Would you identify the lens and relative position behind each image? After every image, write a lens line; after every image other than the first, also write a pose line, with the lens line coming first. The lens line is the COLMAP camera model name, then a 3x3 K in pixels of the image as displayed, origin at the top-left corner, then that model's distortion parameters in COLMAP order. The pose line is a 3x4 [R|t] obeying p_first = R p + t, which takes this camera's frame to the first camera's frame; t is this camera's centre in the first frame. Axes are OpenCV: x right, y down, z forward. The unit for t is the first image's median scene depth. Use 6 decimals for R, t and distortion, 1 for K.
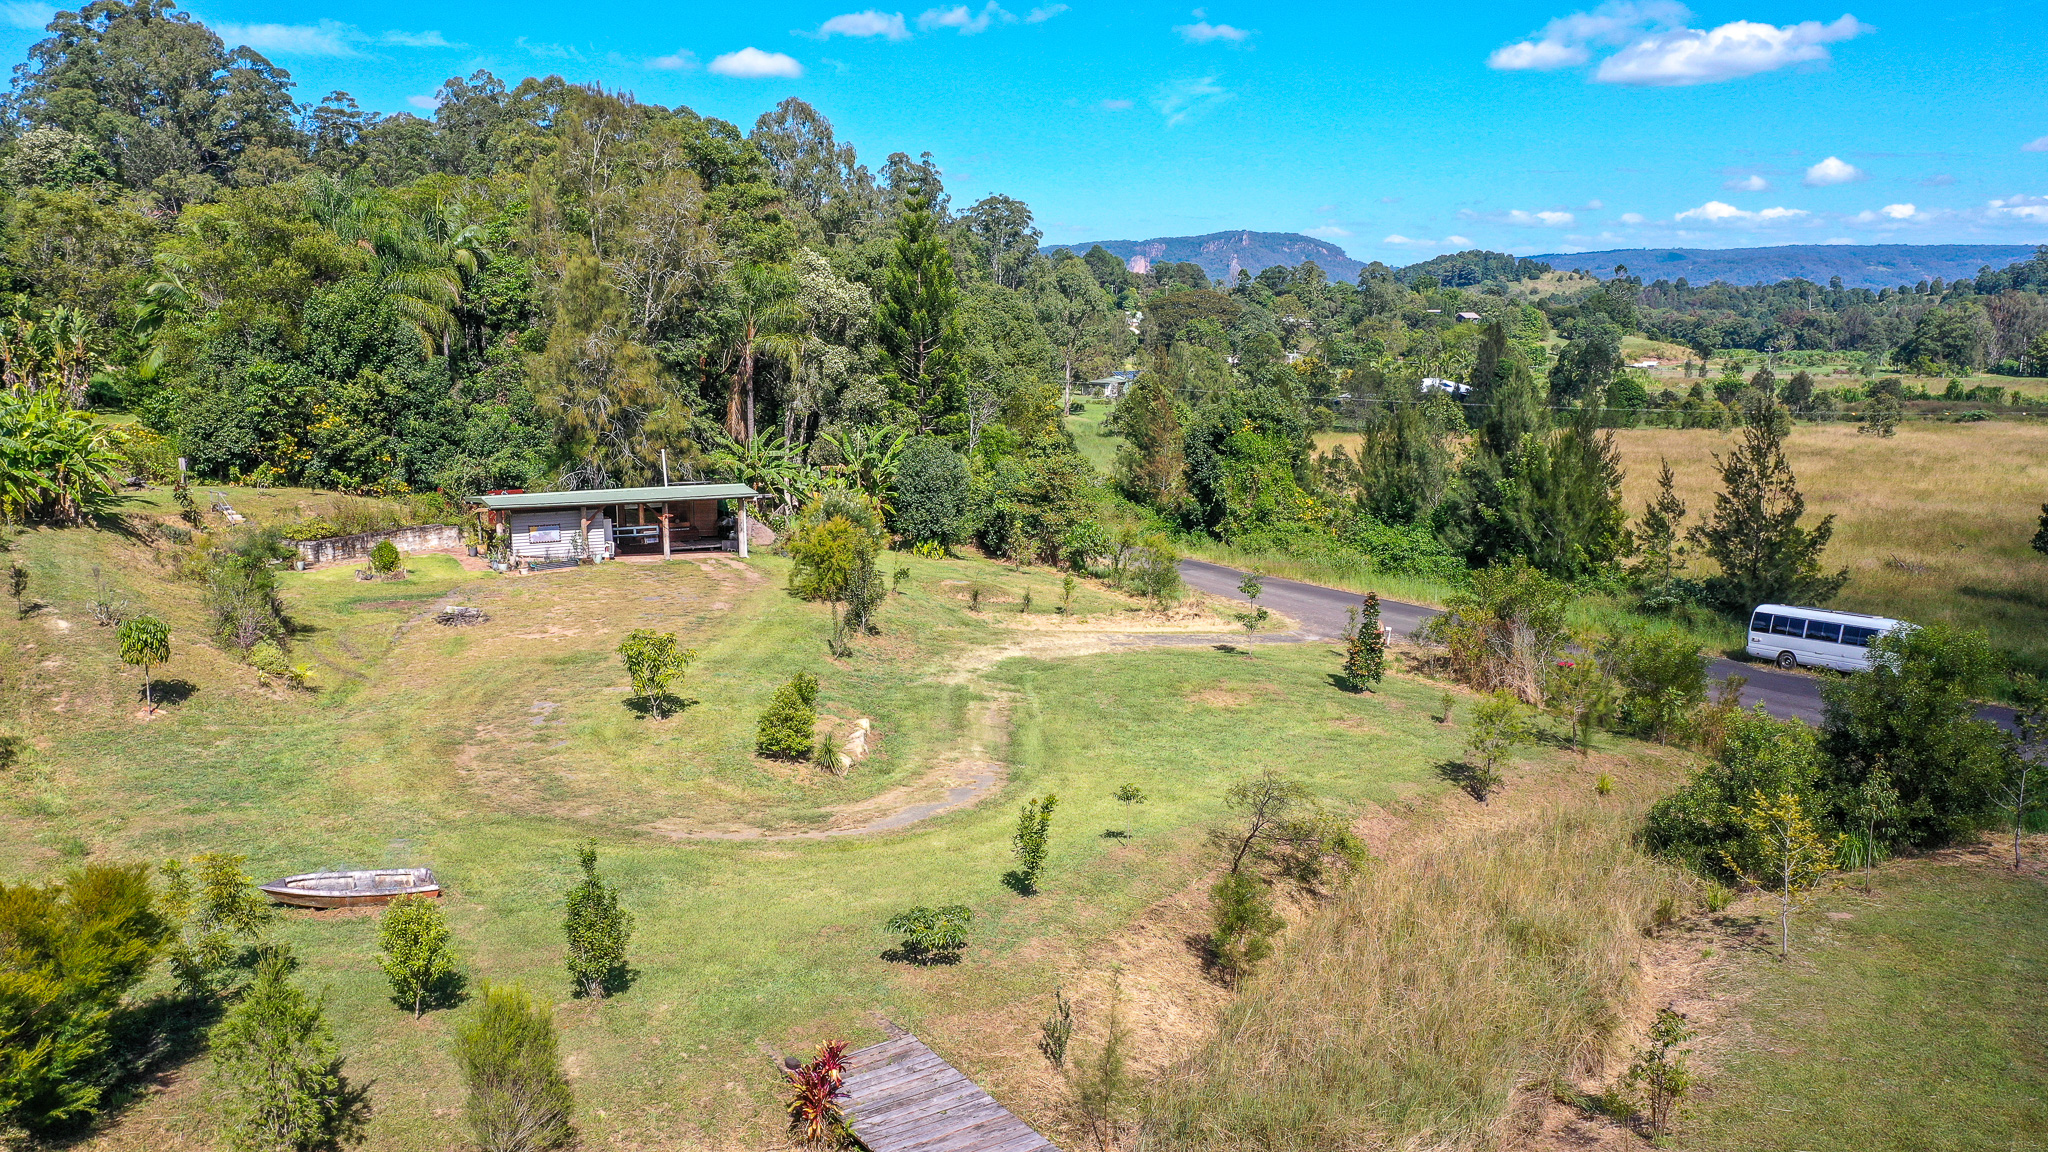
lens RADIAL K [[1601.5, 0, 1026.4], [0, 1601.5, 572.4], [0, 0, 1]] dist [0.004209, -0.011946]
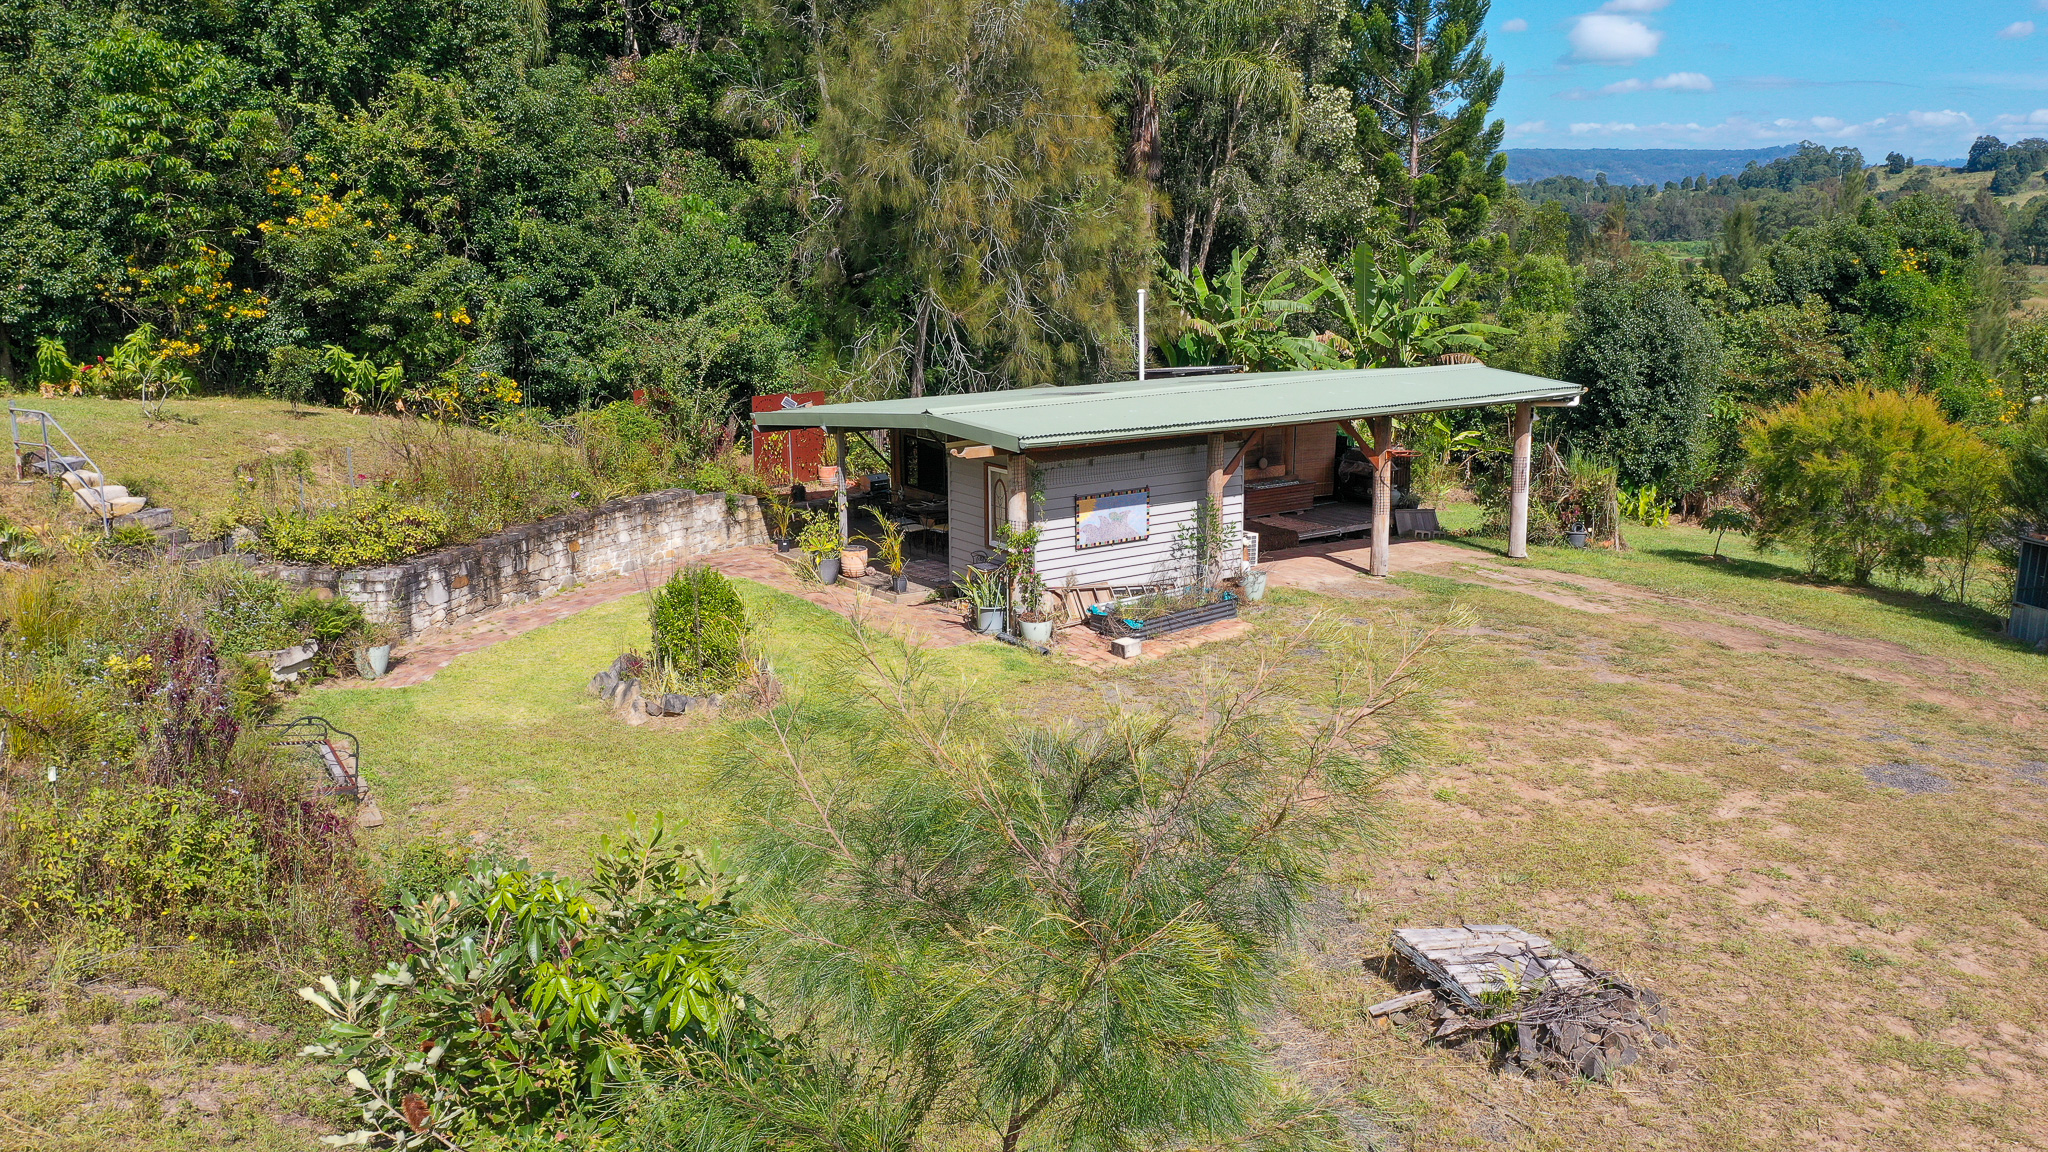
lens RADIAL K [[1601.5, 0, 1028.2], [0, 1601.5, 573.9], [0, 0, 1]] dist [0.004209, -0.011946]
pose [[0.987723, -0.036214, 0.151961, -0.331174], [0.027292, 0.997802, 0.060391, -0.029660], [-0.153814, -0.055502, 0.986540, 0.606538]]
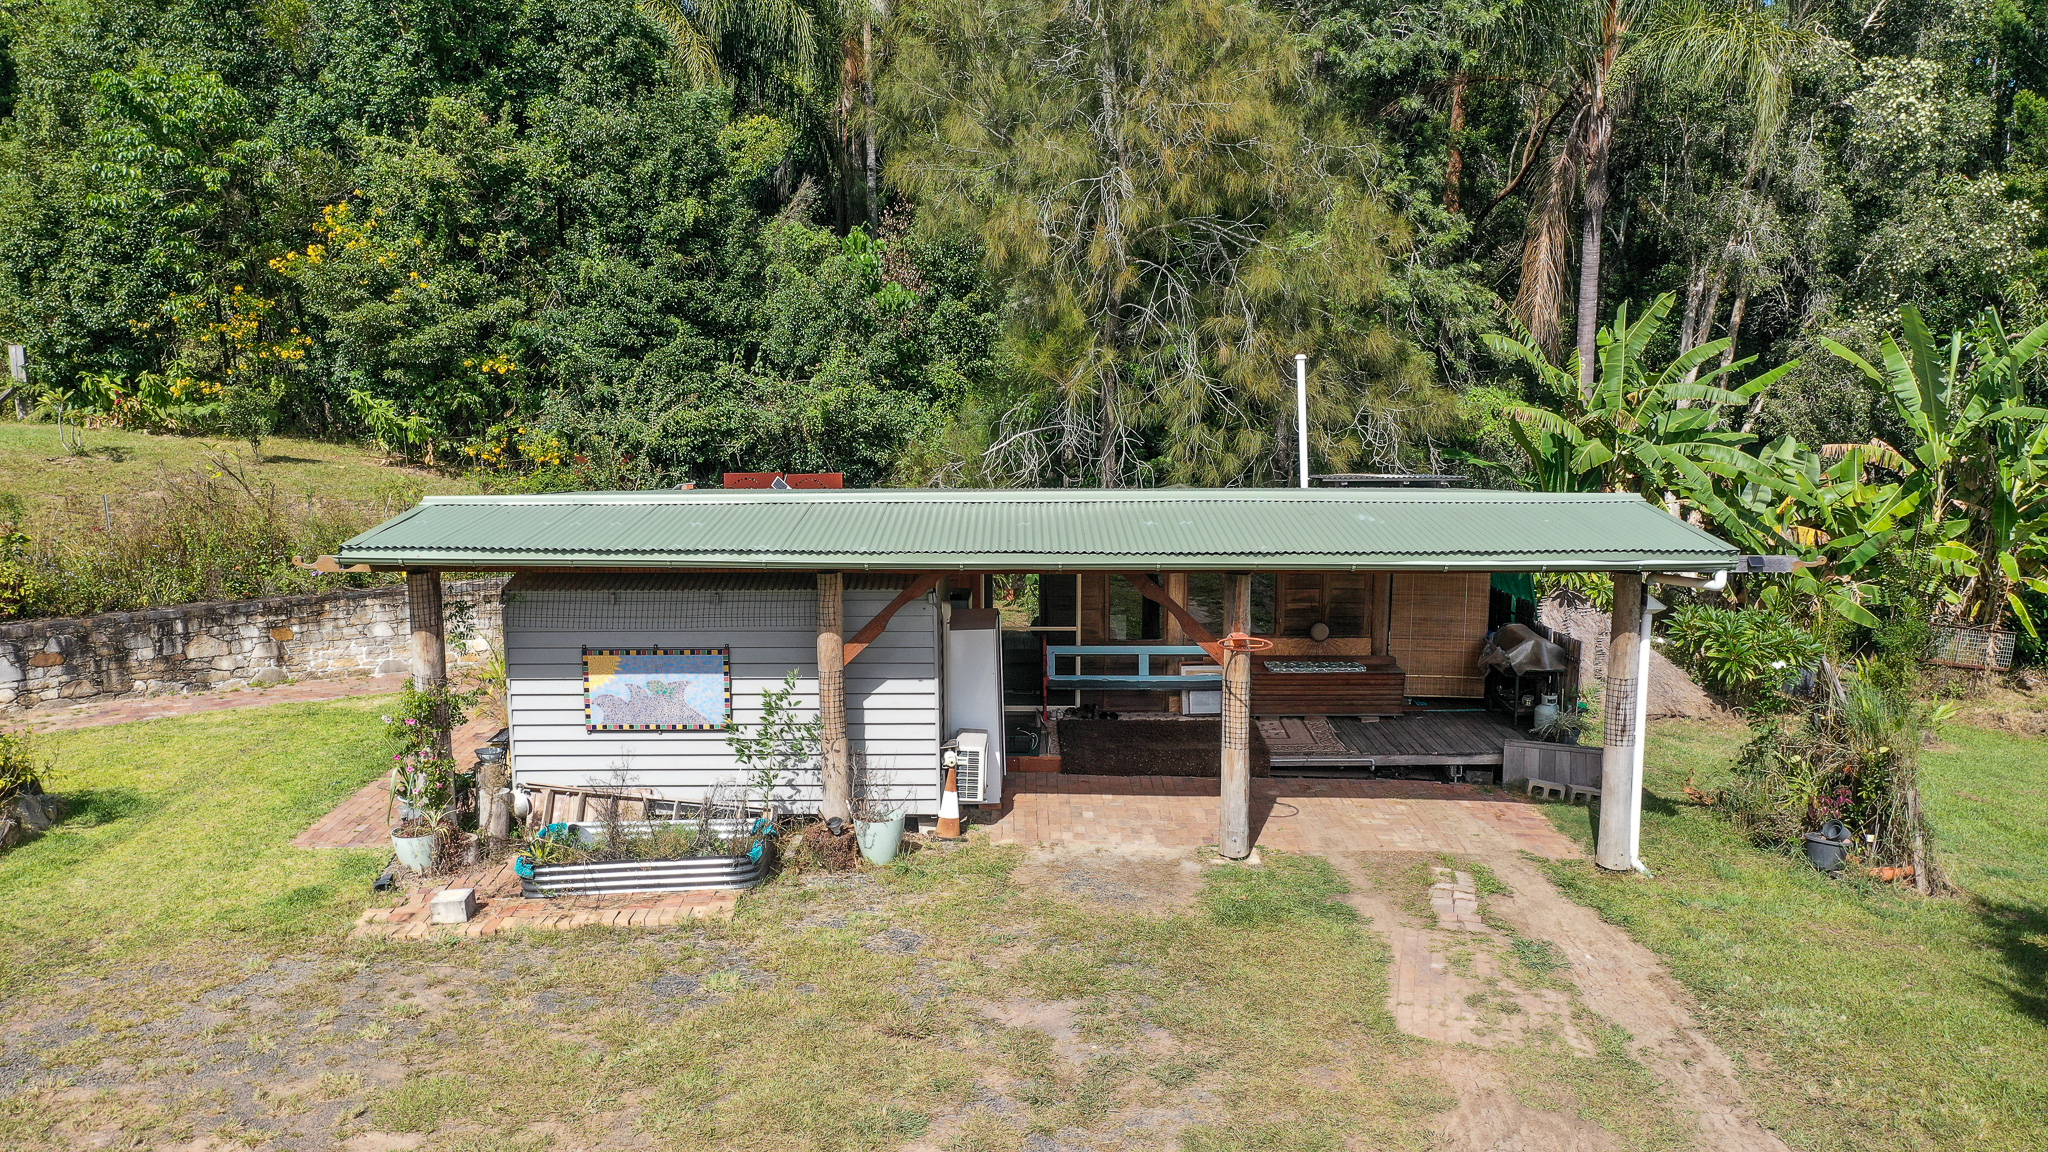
lens RADIAL K [[1601.5, 0, 1029.6], [0, 1601.5, 578.8], [0, 0, 1]] dist [0.004209, -0.011946]
pose [[0.903668, 0.073173, -0.421936, -0.152892], [-0.070030, 0.997280, 0.022966, -0.041844], [0.422469, 0.008794, 0.906335, 0.747202]]
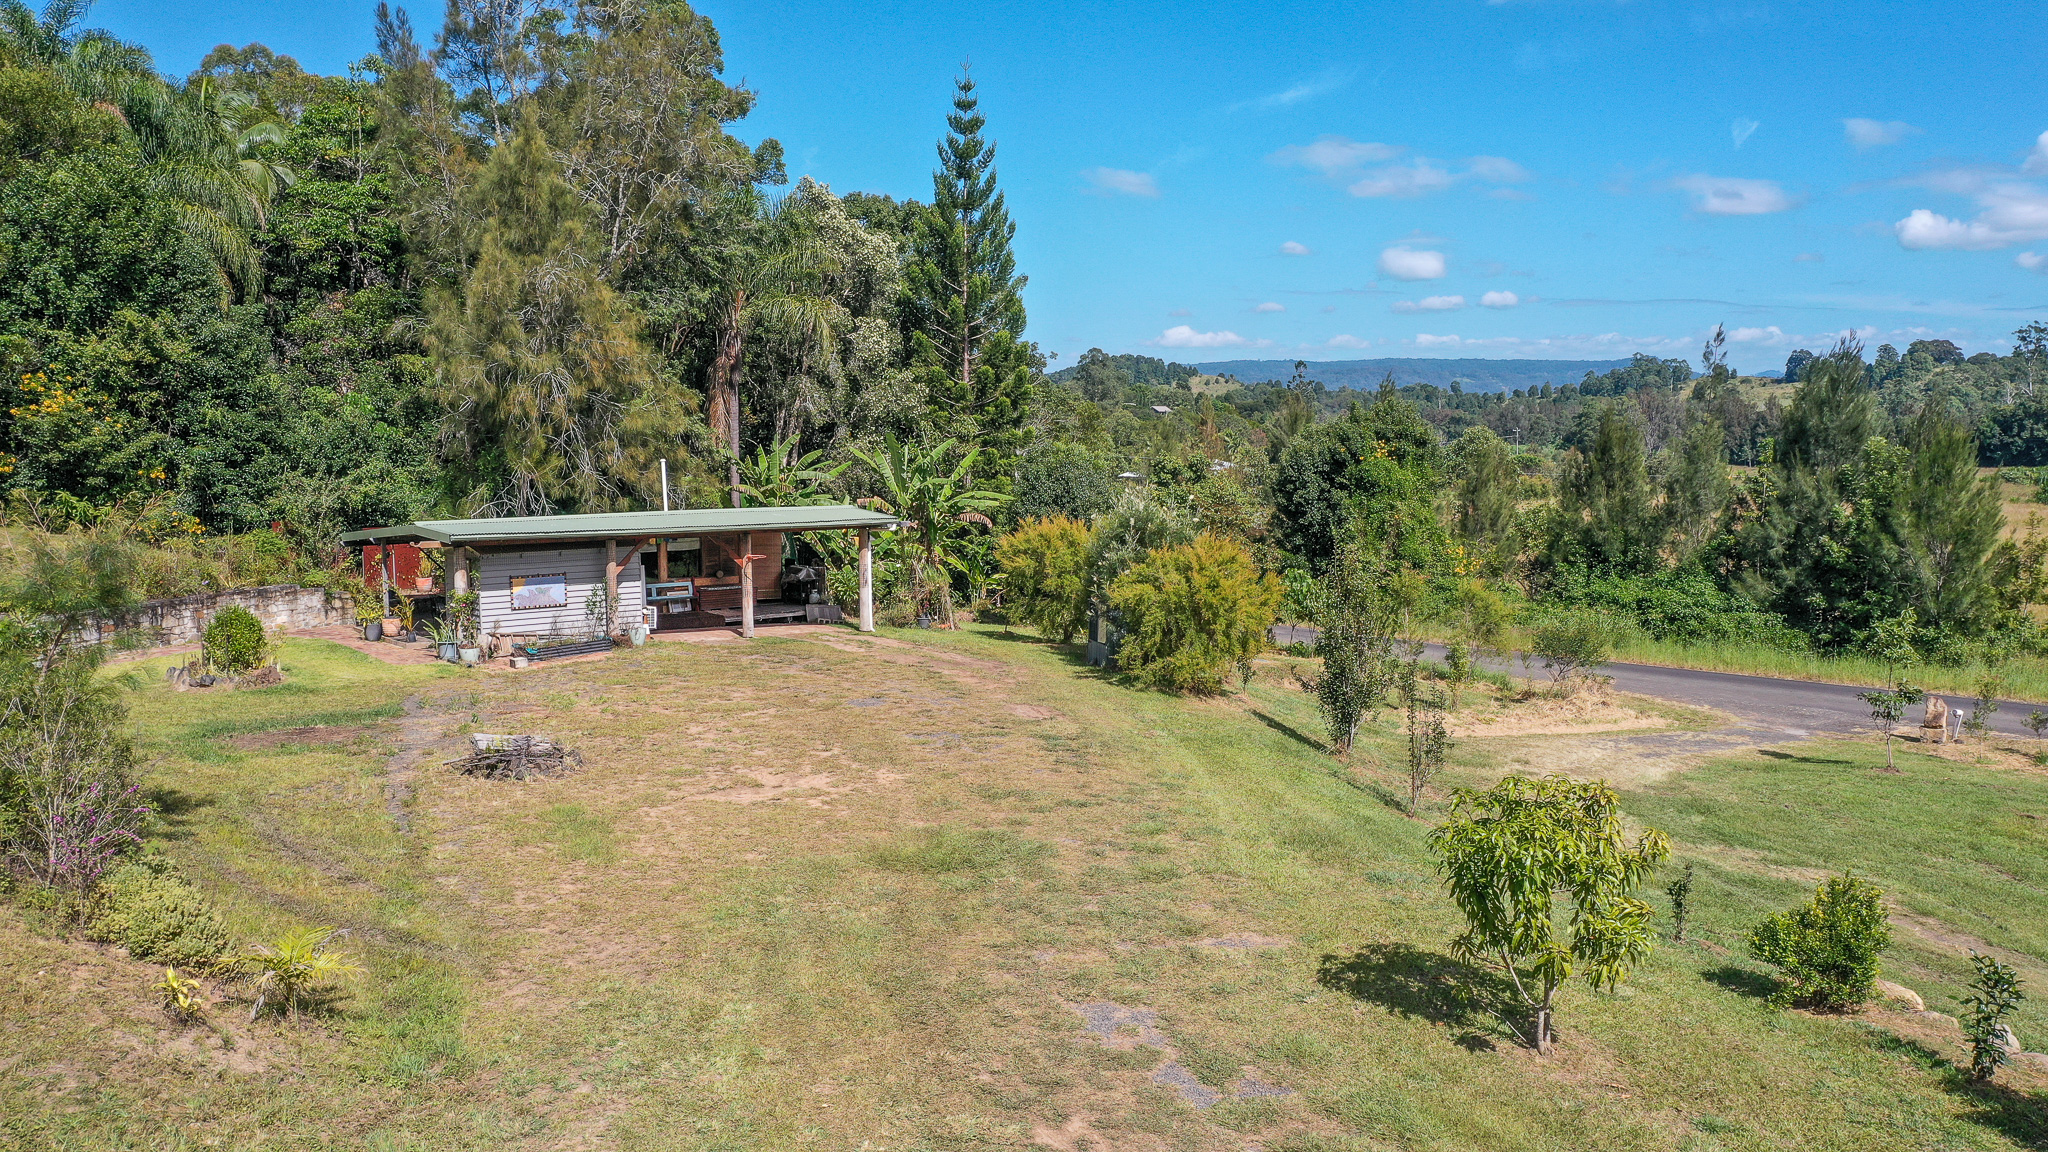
lens RADIAL K [[1601.5, 0, 1027.2], [0, 1601.5, 577.0], [0, 0, 1]] dist [0.004209, -0.011946]
pose [[0.975491, -0.018304, 0.219277, -0.232869], [0.031954, 0.997754, -0.058866, 0.006736], [-0.217707, 0.064430, 0.973885, 0.403397]]
